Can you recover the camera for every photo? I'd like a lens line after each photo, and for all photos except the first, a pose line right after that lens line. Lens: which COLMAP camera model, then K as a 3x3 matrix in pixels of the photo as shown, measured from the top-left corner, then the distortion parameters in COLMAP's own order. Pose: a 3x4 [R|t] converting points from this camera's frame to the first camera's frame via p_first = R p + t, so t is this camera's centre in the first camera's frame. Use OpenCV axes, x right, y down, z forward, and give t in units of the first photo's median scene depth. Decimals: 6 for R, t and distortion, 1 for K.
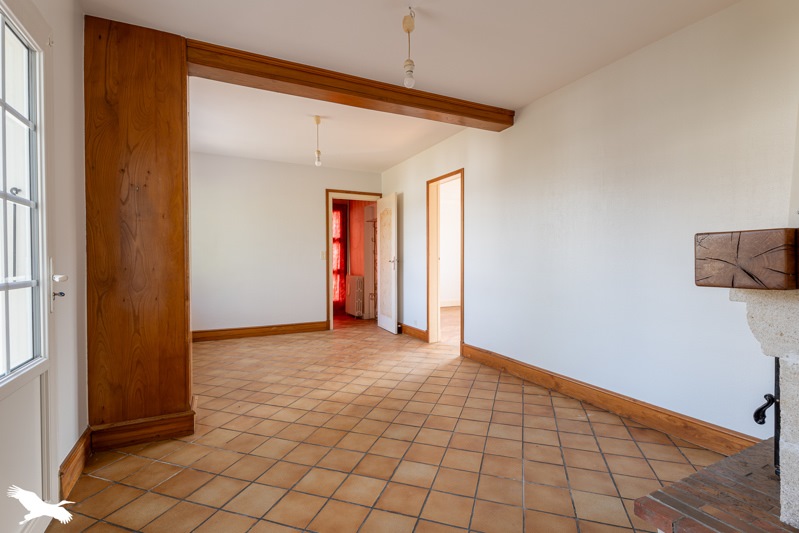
lens RADIAL K [[377.1, 0, 399.5], [0, 377.1, 266.5], [0, 0, 1]] dist [-0.001133, -0.000112]
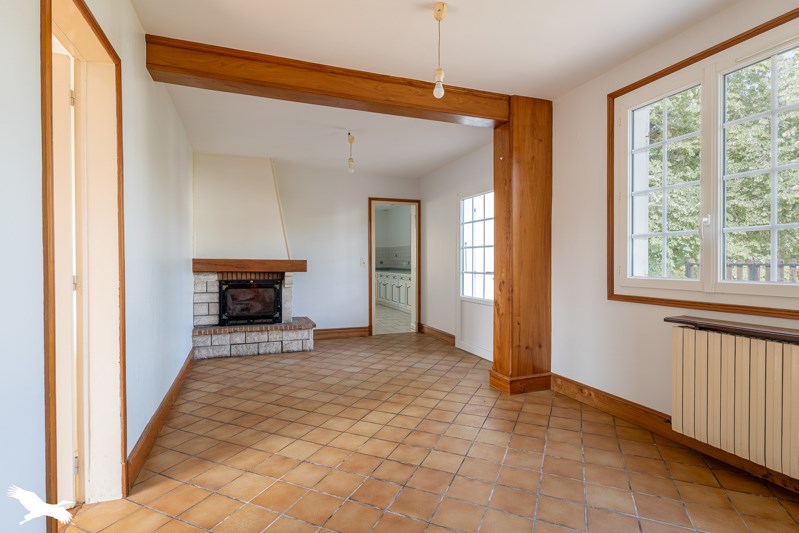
lens RADIAL K [[387.8, 0, 399.5], [0, 387.8, 266.5], [0, 0, 1]] dist [-0.000069, -0.000012]
pose [[-0.995796, 0.002618, 0.091563, -0.249796], [0.005341, 0.999550, 0.029503, -0.048246], [-0.091444, 0.029868, -0.995362, 1.876585]]
